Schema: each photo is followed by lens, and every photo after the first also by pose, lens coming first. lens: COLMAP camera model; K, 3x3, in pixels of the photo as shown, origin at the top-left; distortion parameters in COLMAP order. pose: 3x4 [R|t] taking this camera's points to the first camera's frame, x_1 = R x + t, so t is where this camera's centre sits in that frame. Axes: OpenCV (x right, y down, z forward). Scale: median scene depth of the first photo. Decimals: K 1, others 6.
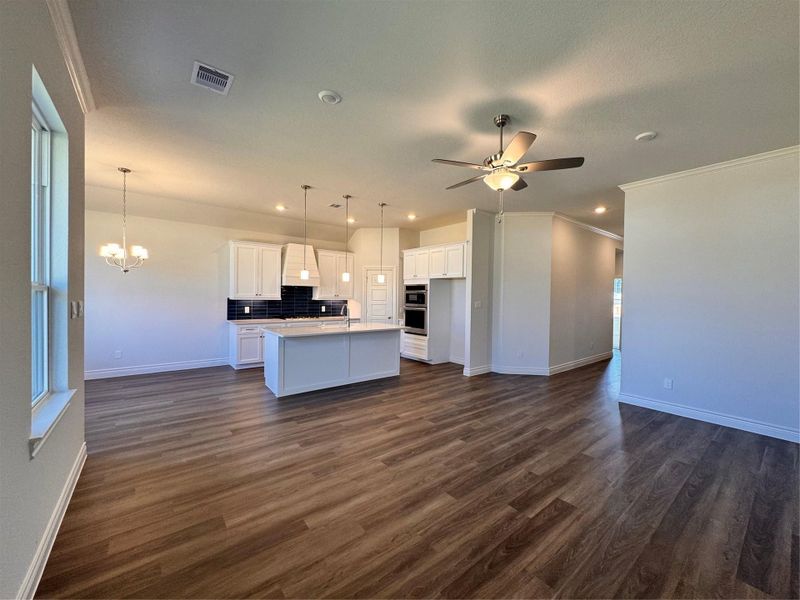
lens RADIAL K [[317.1, 0, 397.5], [0, 317.1, 298.0], [0, 0, 1]] dist [-0.002018, 0.000119]
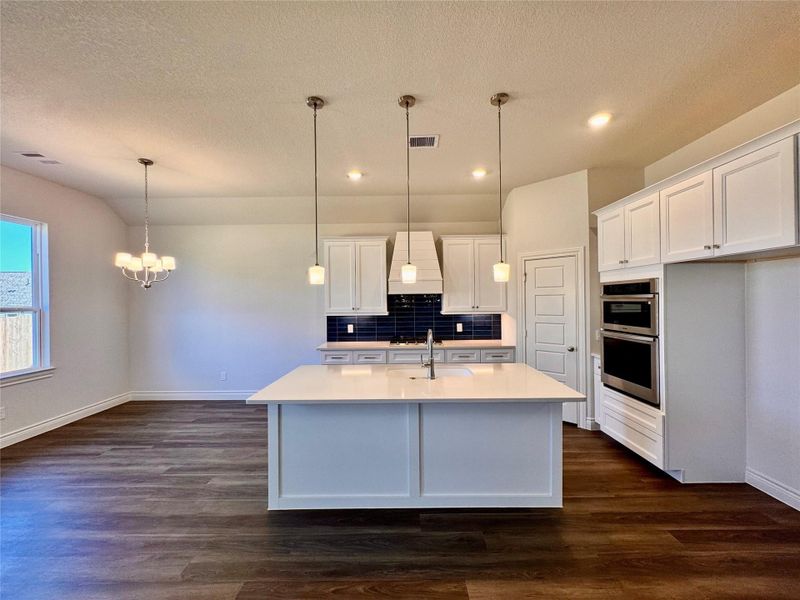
lens RADIAL K [[317.1, 0, 400.6], [0, 317.1, 300.5], [0, 0, 1]] dist [-0.002018, 0.000119]
pose [[0.782724, -0.025499, -0.621846, 0.088127], [0.020494, 0.999674, -0.015195, -0.016014], [0.622031, -0.000851, 0.782992, 0.483496]]
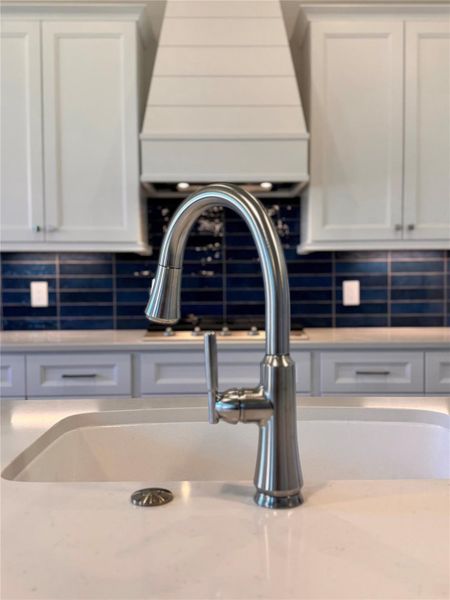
lens RADIAL K [[552.2, 0, 230.7], [0, 552.2, 297.5], [0, 0, 1]] dist [0.070123, 0.000000]
pose [[0.798487, -0.004459, -0.601995, -0.072483], [0.012715, 0.999874, 0.009460, 0.037547], [0.601877, -0.015209, 0.798444, 0.726550]]
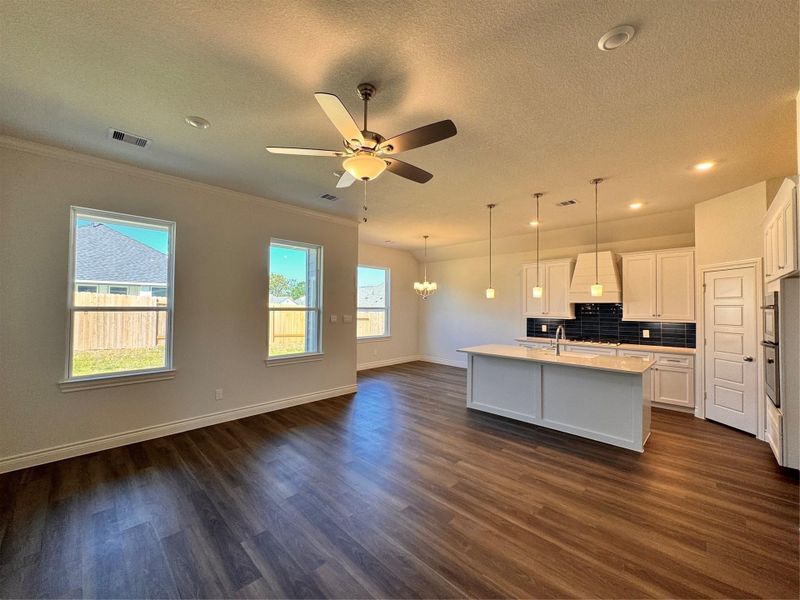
lens RADIAL K [[317.1, 0, 403.9], [0, 317.1, 298.6], [0, 0, 1]] dist [-0.002018, 0.000119]
pose [[0.137304, -0.039884, -0.989726, 0.461353], [-0.015245, 0.998986, -0.042372, -0.007310], [0.990412, 0.020906, 0.136557, 0.419159]]
